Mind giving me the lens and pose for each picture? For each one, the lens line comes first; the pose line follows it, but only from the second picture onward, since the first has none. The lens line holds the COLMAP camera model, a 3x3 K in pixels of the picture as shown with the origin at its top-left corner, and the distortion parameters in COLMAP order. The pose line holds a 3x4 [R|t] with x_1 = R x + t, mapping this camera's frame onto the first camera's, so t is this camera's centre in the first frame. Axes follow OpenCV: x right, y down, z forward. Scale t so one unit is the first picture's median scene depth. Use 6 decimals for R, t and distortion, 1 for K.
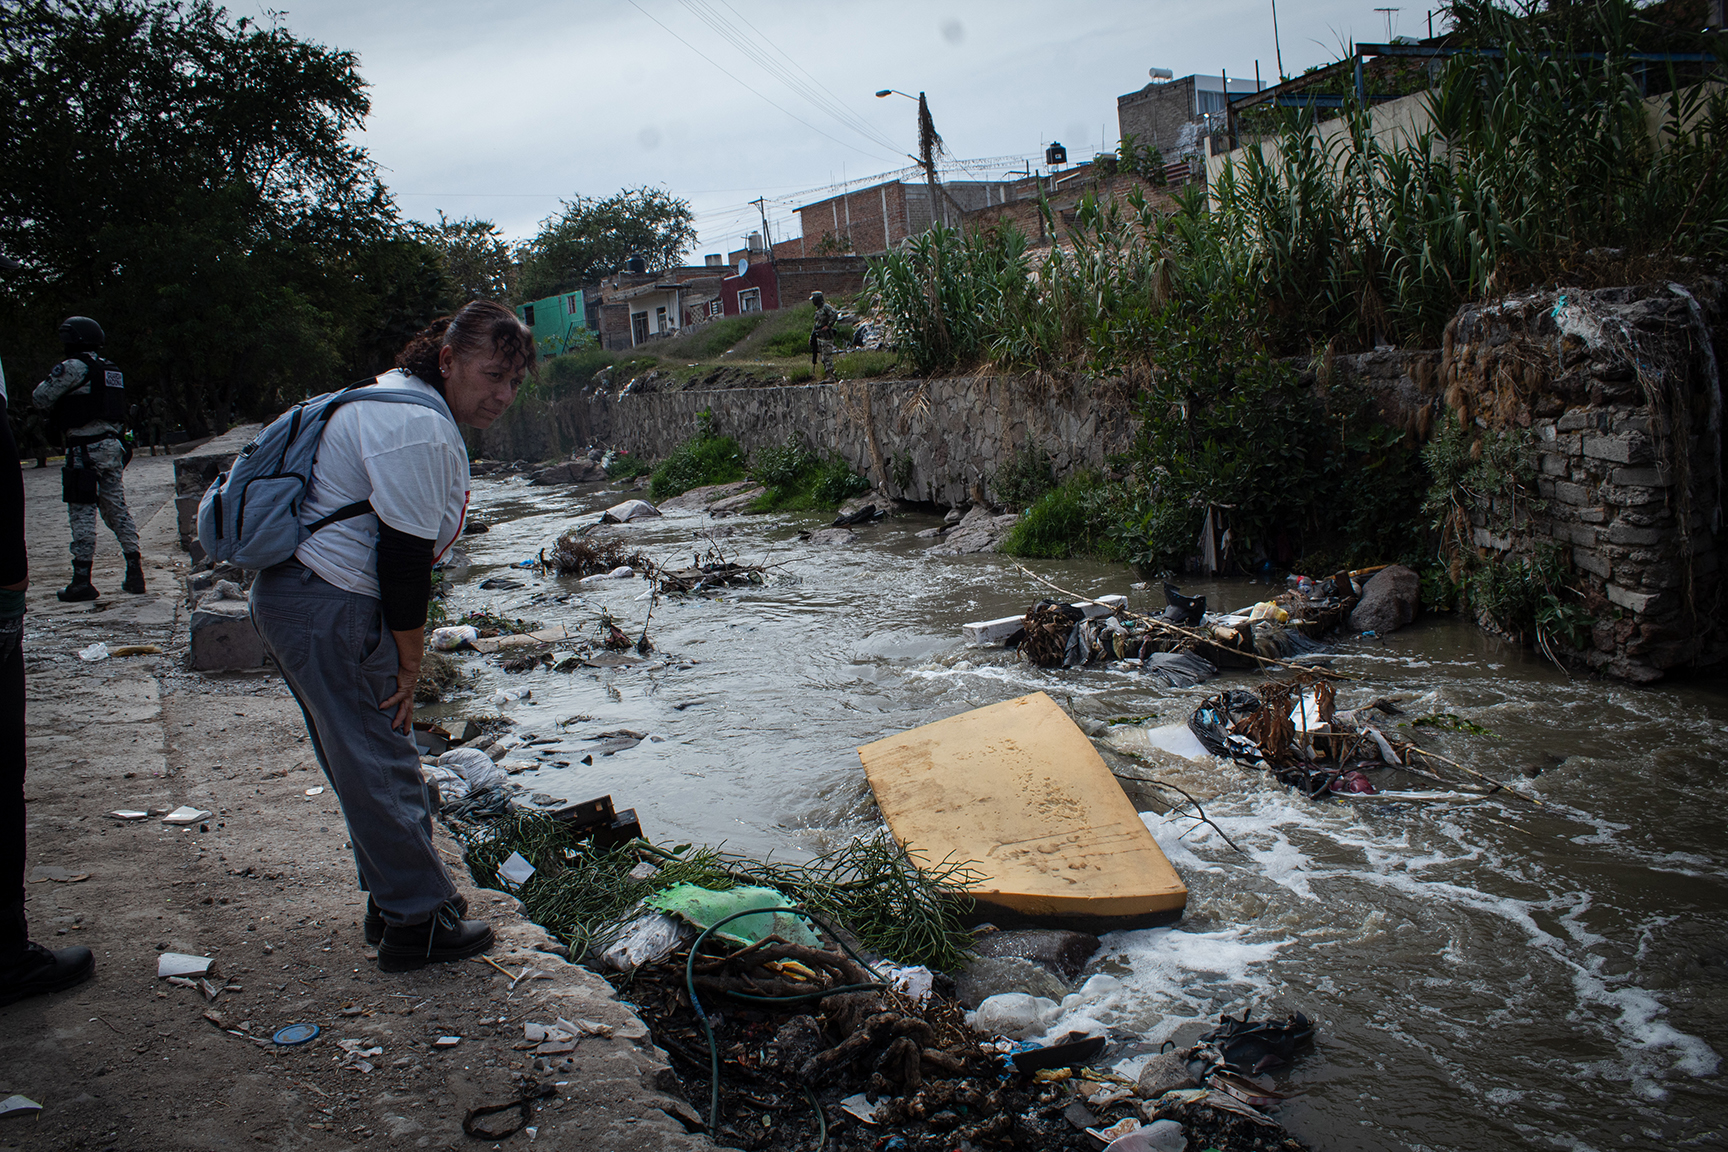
lens RADIAL K [[1427.4, 0, 864.0], [0, 1427.4, 576.0], [0, 0, 1]] dist [-0.141497, 0.131084]
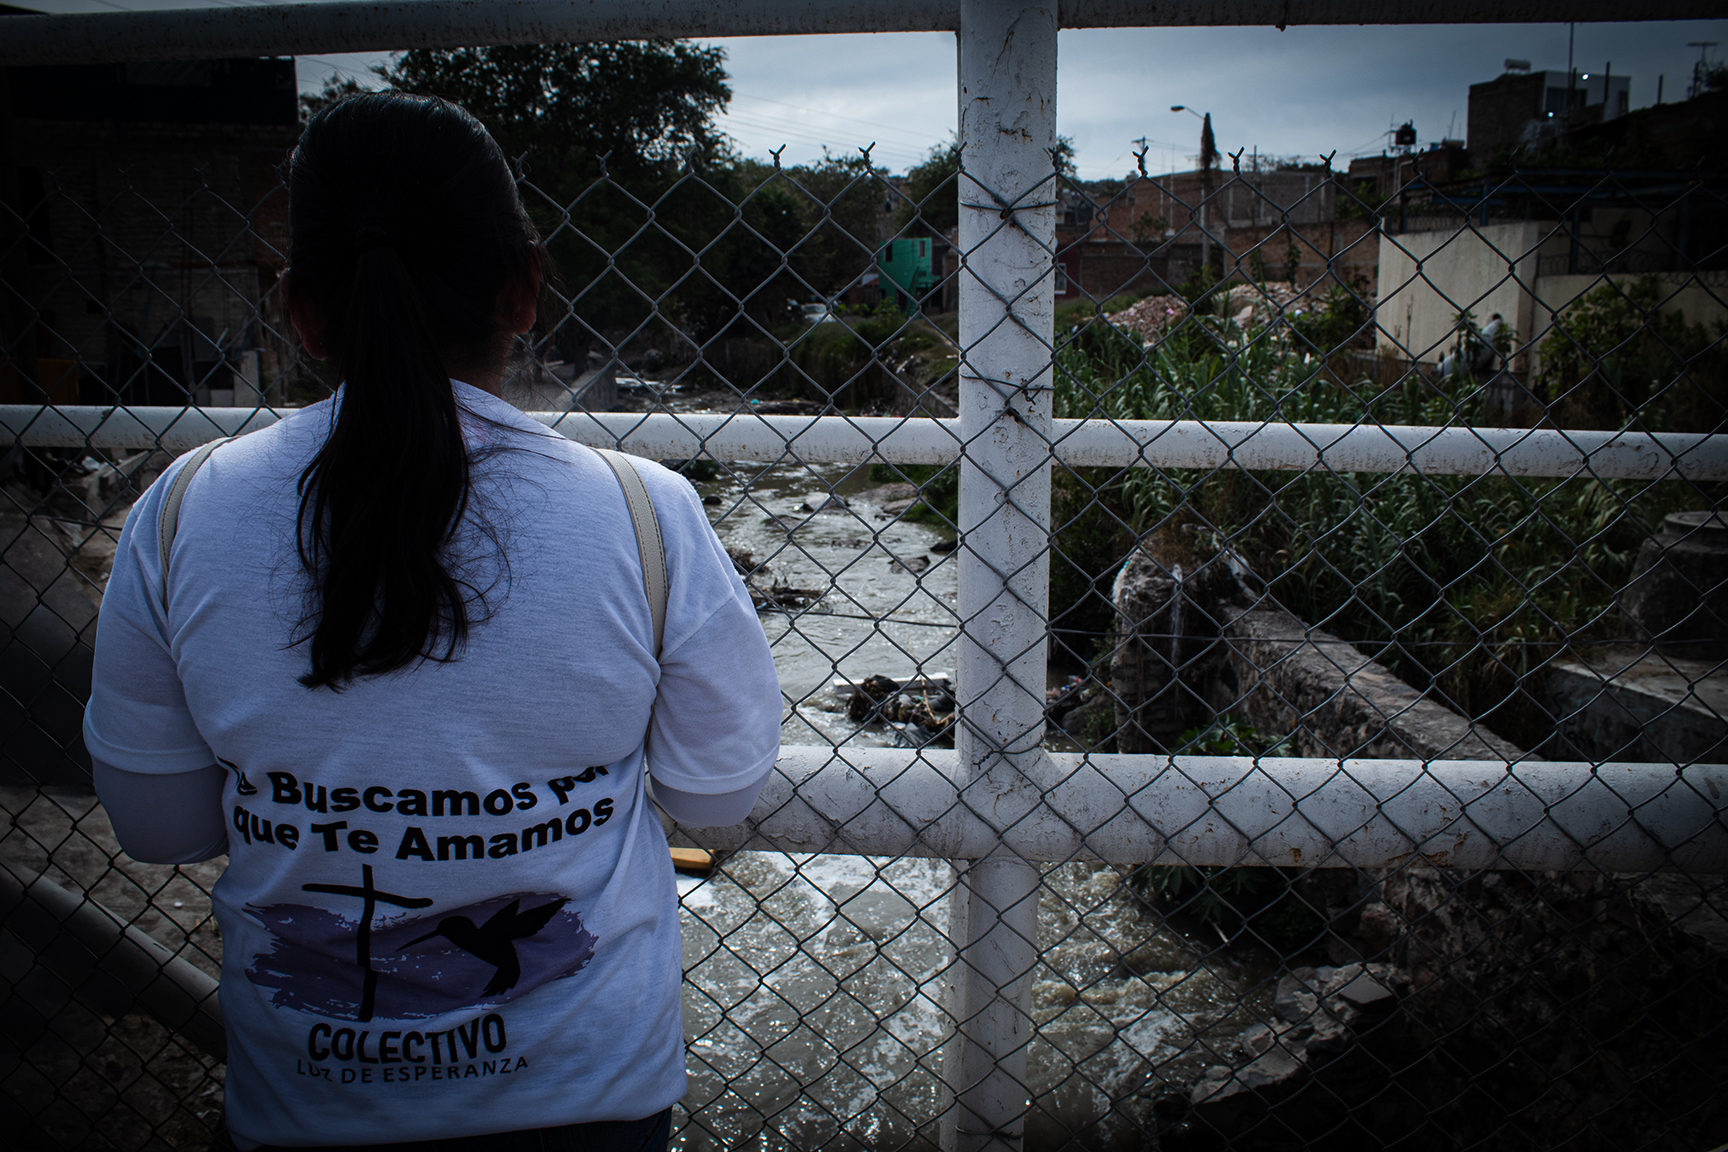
lens RADIAL K [[1427.4, 0, 864.0], [0, 1427.4, 576.0], [0, 0, 1]] dist [-0.141497, 0.131084]
pose [[0.953018, 0.136841, -0.270243, 0.084954], [-0.115336, 0.988870, 0.093991, -0.039059], [0.280097, -0.058406, 0.958193, -0.088458]]
